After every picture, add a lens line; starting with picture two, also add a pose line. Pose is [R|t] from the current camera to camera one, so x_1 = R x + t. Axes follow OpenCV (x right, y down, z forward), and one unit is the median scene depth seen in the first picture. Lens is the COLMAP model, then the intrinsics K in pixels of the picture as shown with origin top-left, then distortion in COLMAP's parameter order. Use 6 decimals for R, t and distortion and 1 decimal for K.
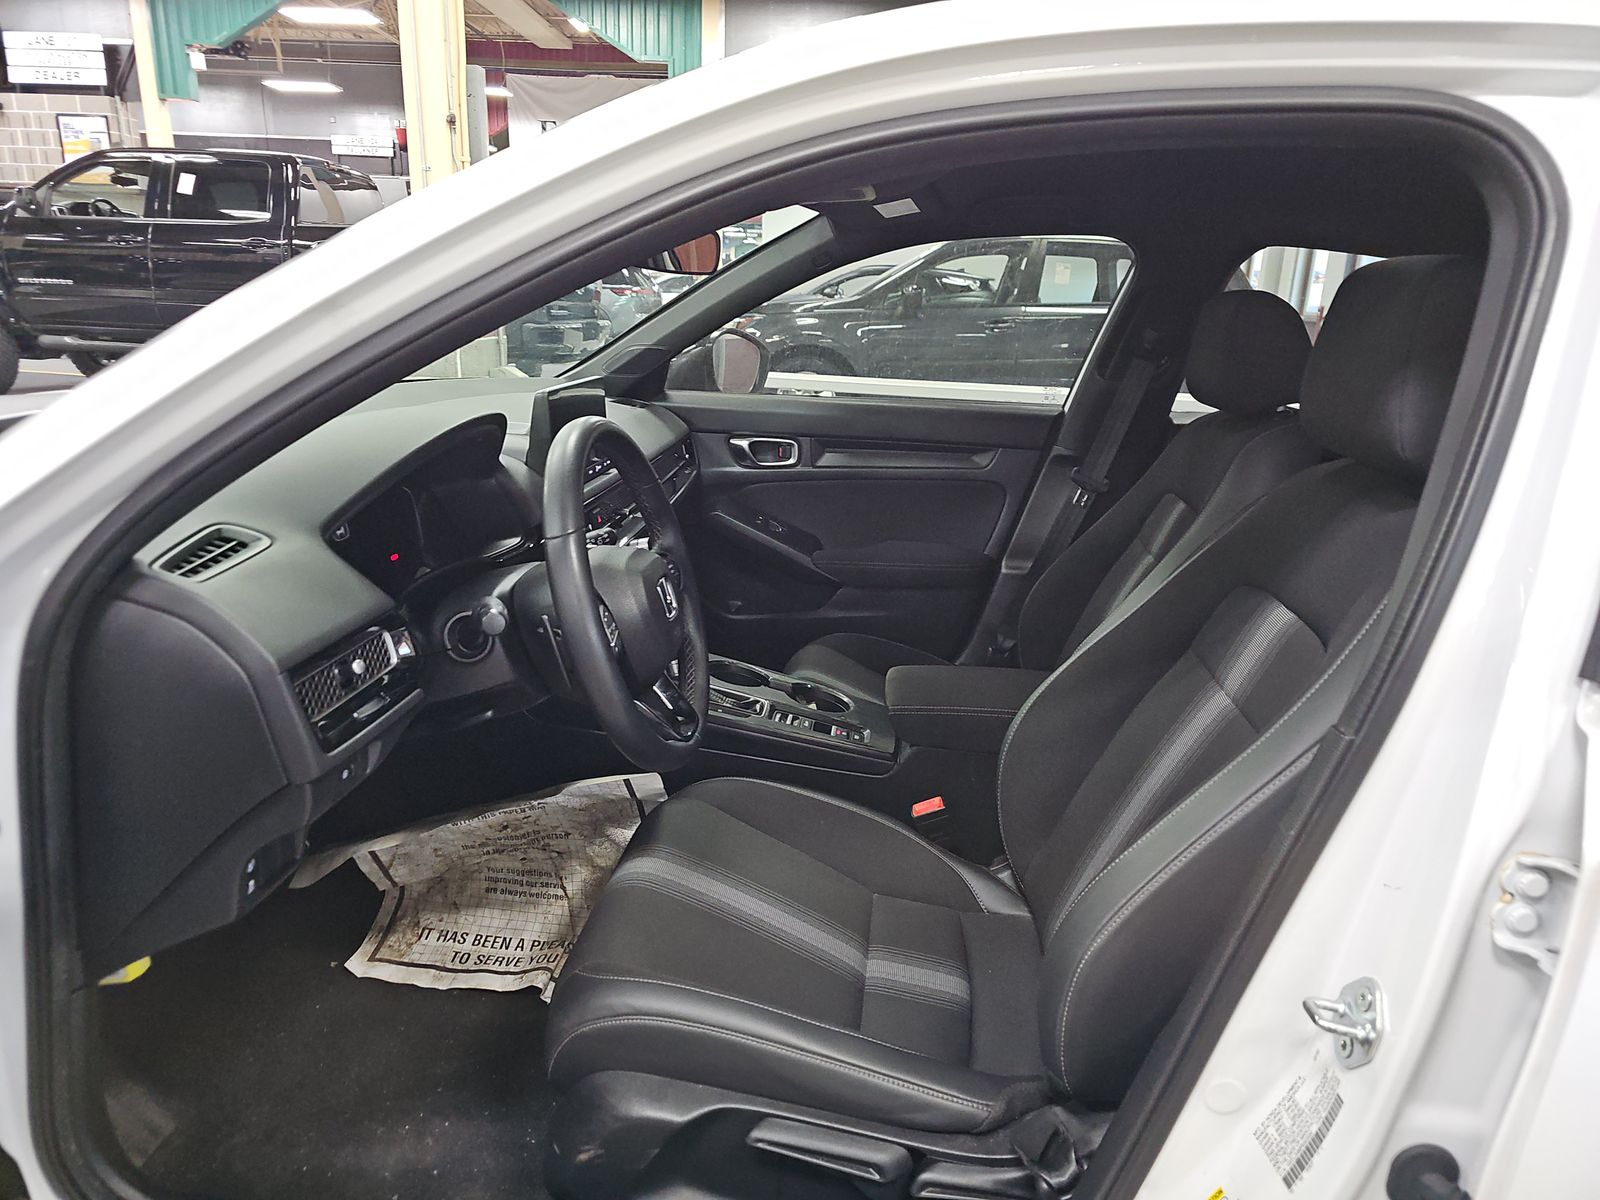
lens RADIAL K [[1076.4, 0, 801.3], [0, 1076.4, 628.3], [0, 0, 1]] dist [0.065401, -0.000011]
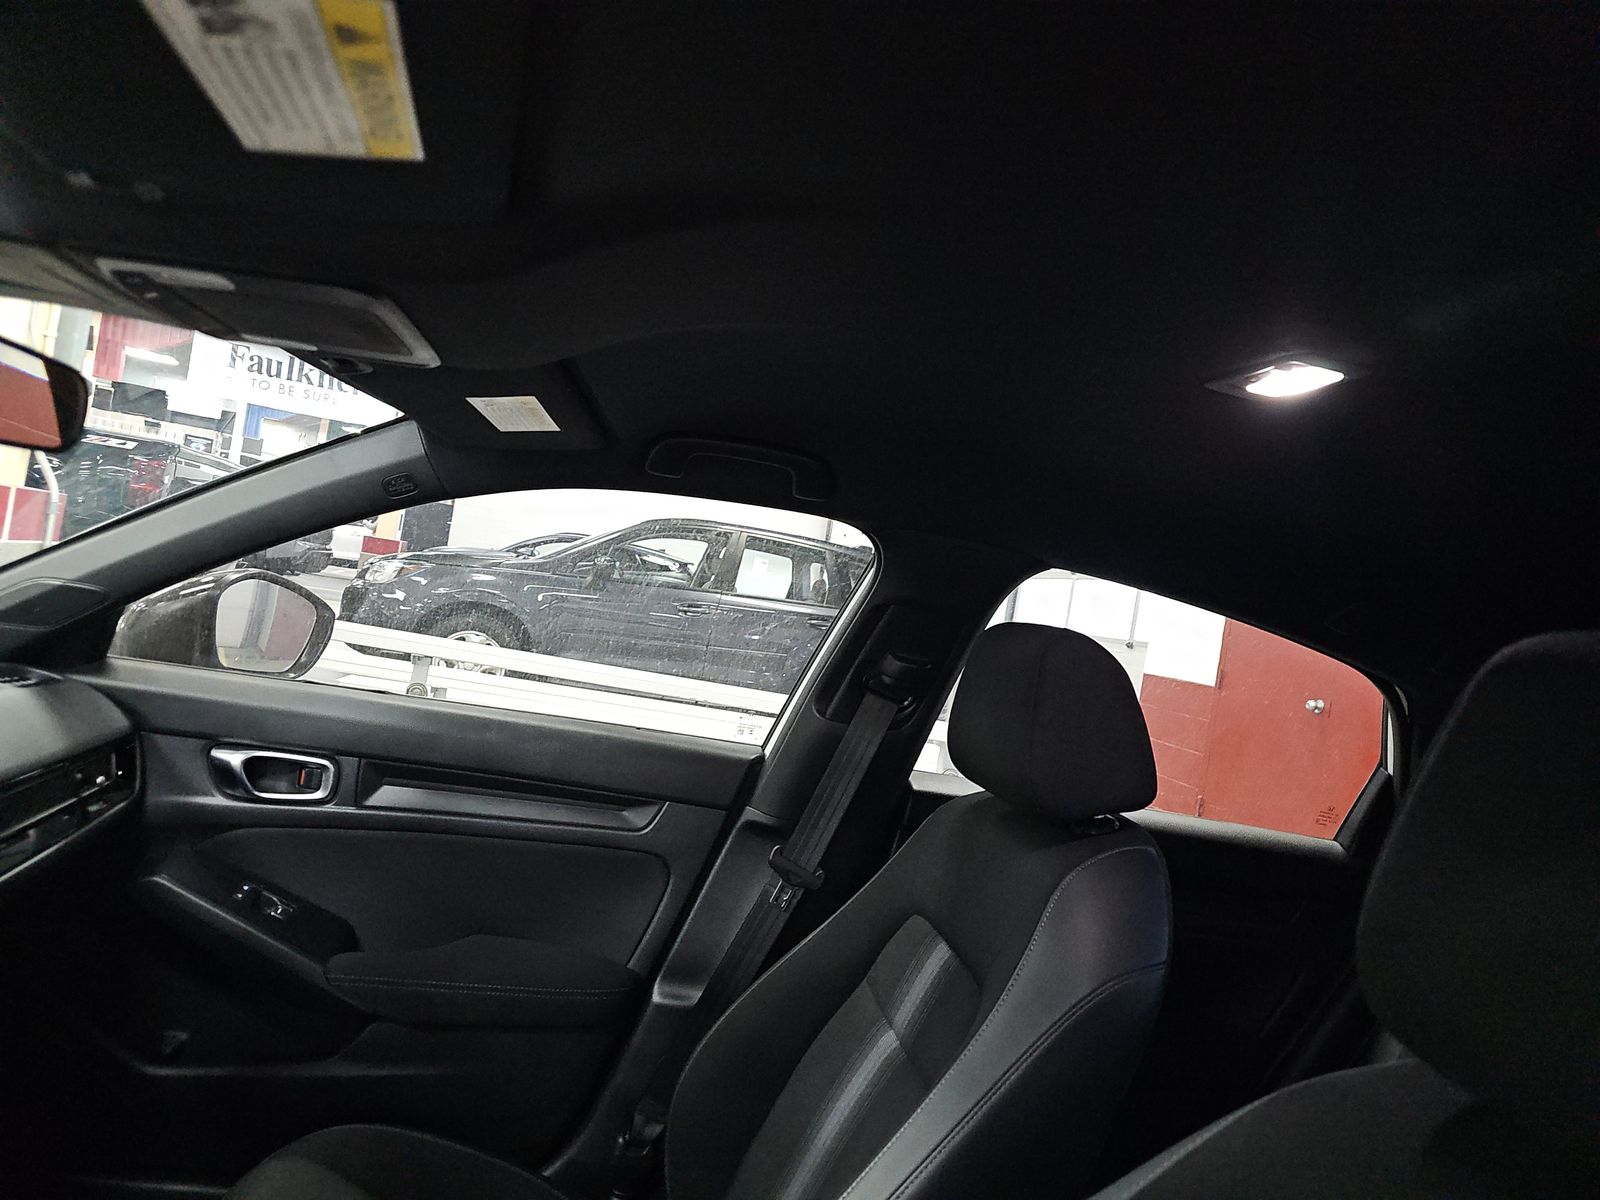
lens RADIAL K [[1074.9, 0, 800.0], [0, 1074.9, 600.0], [0, 0, 1]] dist [0.001065, 0.000254]
pose [[0.955669, 0.128591, 0.264879, 0.073254], [-0.052378, 0.959492, -0.276825, -0.107361], [-0.289747, 0.250679, 0.923692, 0.346161]]
